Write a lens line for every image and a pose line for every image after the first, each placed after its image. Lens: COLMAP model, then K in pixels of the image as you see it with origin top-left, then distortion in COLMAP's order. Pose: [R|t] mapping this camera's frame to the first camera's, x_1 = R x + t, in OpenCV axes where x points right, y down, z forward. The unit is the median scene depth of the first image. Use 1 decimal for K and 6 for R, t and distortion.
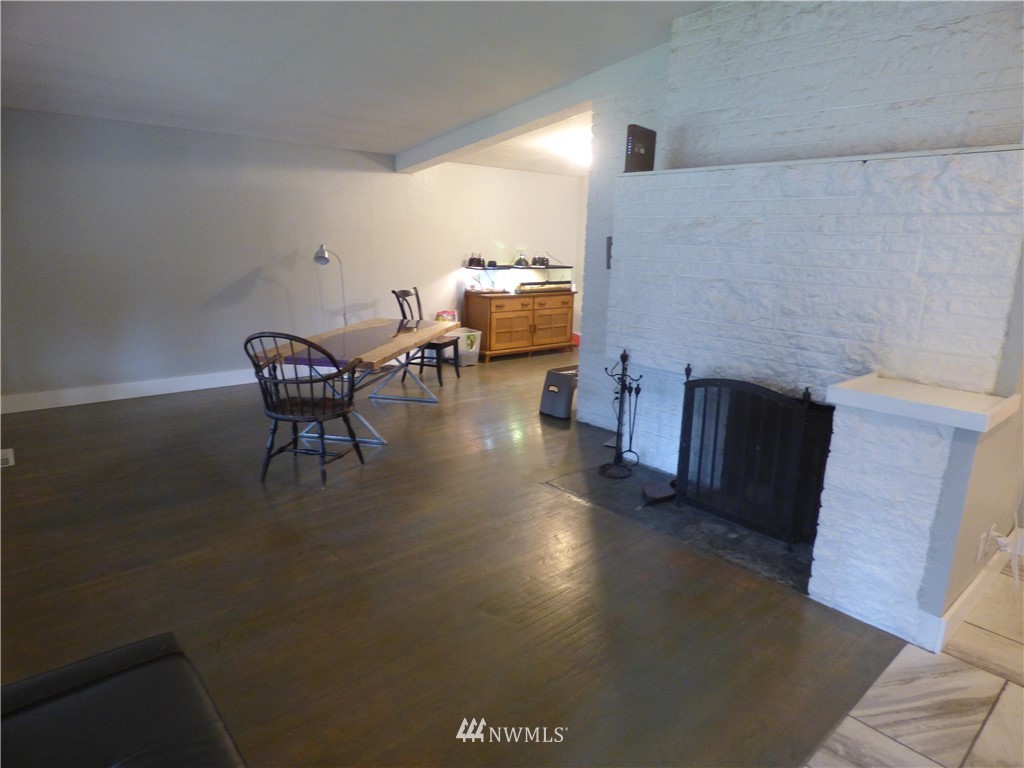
lens RADIAL K [[623.0, 0, 514.9], [0, 623.0, 385.1], [0, 0, 1]] dist [-0.012855, 0.004419]
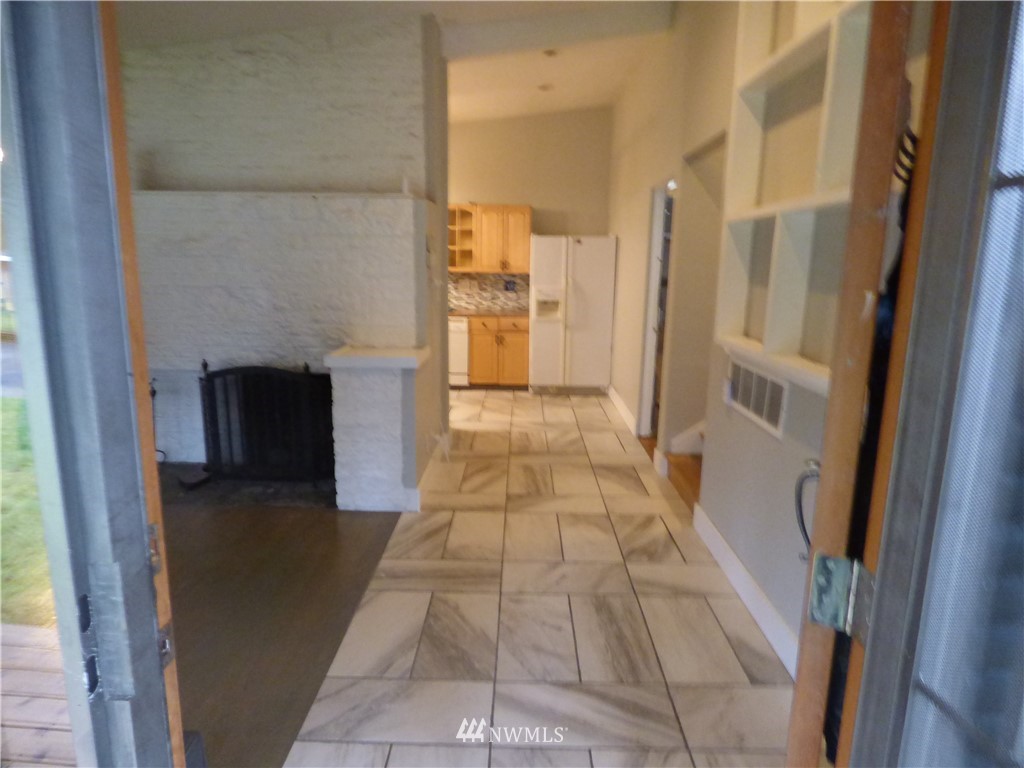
lens RADIAL K [[623.0, 0, 510.2], [0, 623.0, 381.8], [0, 0, 1]] dist [-0.012855, 0.004419]
pose [[0.671782, -0.158742, 0.723540, -0.211084], [0.169611, 0.983782, 0.058360, 0.041420], [-0.721070, 0.083515, 0.687811, -0.238281]]
